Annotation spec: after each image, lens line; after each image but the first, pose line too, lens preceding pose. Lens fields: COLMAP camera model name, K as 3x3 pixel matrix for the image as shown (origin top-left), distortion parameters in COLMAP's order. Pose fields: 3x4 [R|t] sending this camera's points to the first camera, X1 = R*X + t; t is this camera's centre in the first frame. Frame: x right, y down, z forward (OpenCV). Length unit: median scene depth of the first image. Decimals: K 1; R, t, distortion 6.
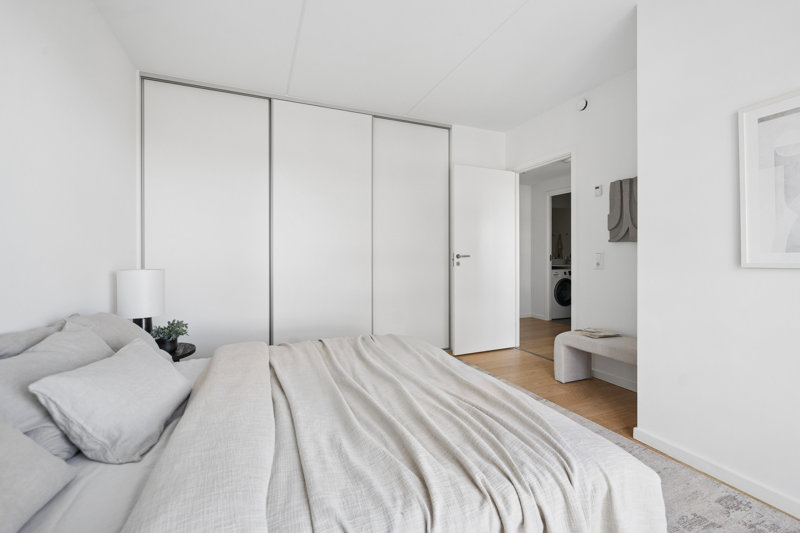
lens RADIAL K [[345.2, 0, 399.9], [0, 345.2, 260.6], [0, 0, 1]] dist [-0.000628, -0.000067]
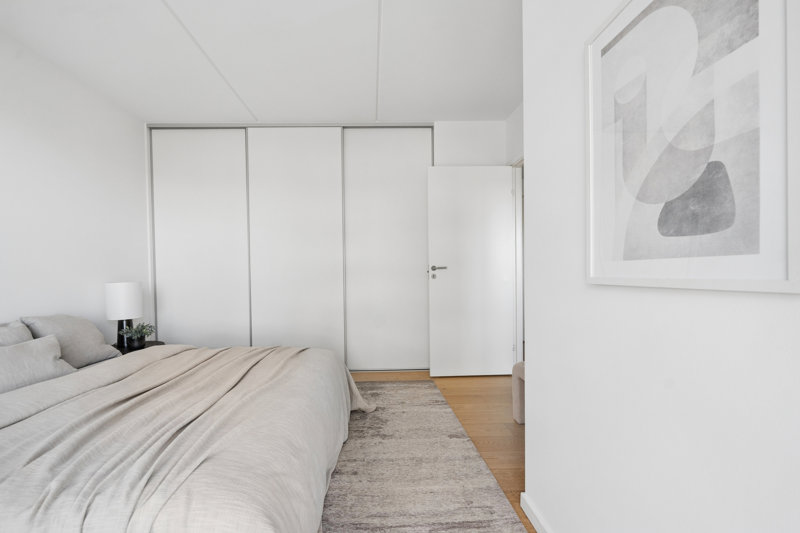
lens RADIAL K [[345.2, 0, 370.0], [0, 345.2, 279.4], [0, 0, 1]] dist [-0.000628, -0.000067]
pose [[0.926597, 0.003314, -0.376042, 0.403982], [0.004326, 0.999801, 0.019473, -0.001712], [0.376031, -0.019670, 0.926398, 0.110528]]
